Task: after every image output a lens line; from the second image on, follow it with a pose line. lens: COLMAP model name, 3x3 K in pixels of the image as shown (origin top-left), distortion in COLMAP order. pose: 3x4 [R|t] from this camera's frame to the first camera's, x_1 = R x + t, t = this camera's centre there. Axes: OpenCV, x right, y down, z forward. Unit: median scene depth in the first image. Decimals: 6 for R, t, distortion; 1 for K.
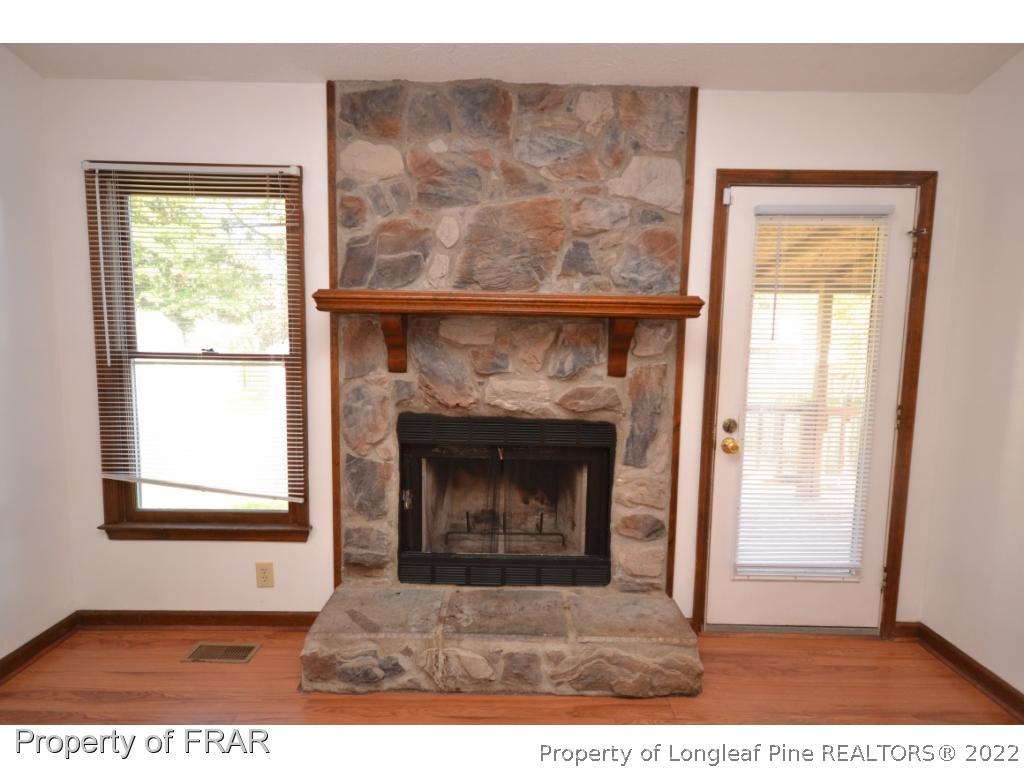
lens RADIAL K [[536.7, 0, 506.3], [0, 536.7, 386.5], [0, 0, 1]] dist [0.009785, 0.000241]
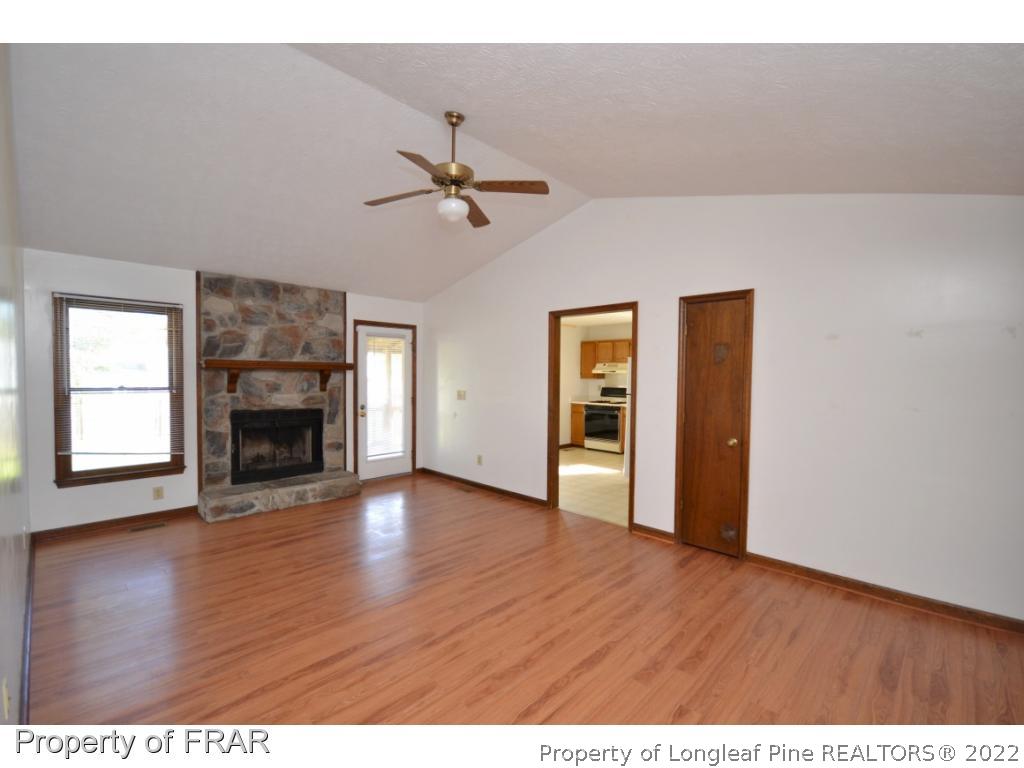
lens RADIAL K [[455.0, 0, 506.5], [0, 455.0, 390.9], [0, 0, 1]] dist [0.001884, -0.005344]
pose [[0.704067, -0.035508, 0.709245, -0.778652], [0.071631, 0.997206, -0.021183, 0.096119], [-0.706511, 0.065718, 0.704644, -1.284817]]
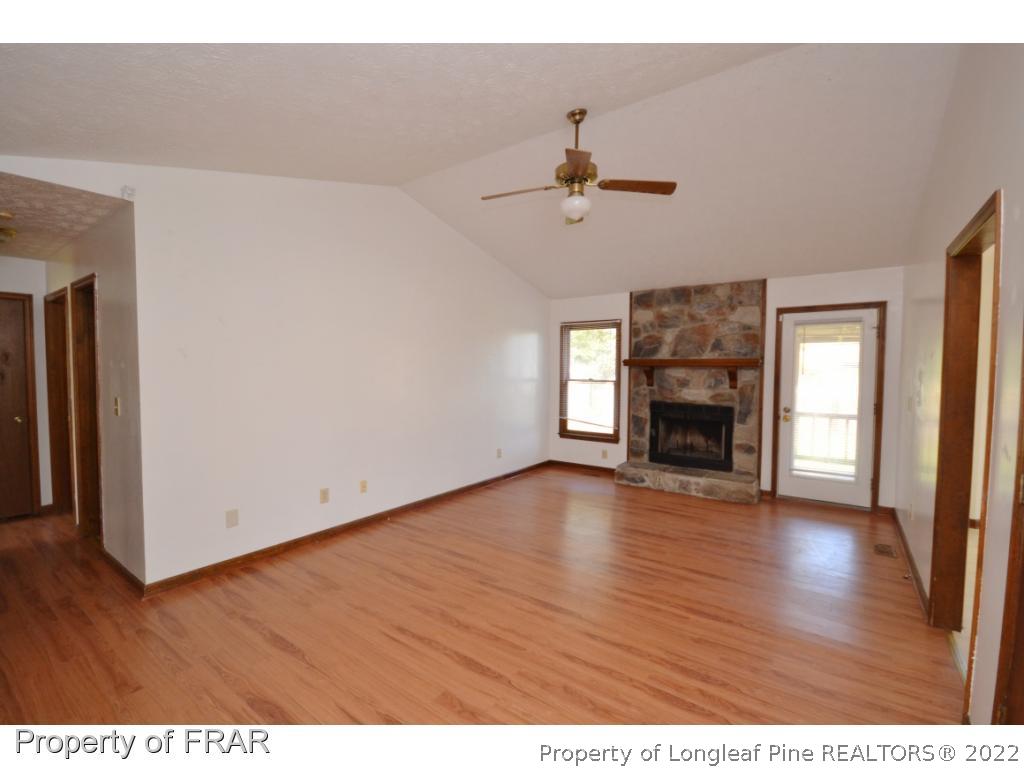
lens RADIAL K [[455.0, 0, 506.5], [0, 455.0, 390.9], [0, 0, 1]] dist [0.001884, -0.005344]
pose [[0.805407, 0.017707, -0.592457, 0.631178], [-0.050125, 0.998008, -0.038315, 0.133338], [0.590598, 0.060556, 0.804690, -1.438609]]
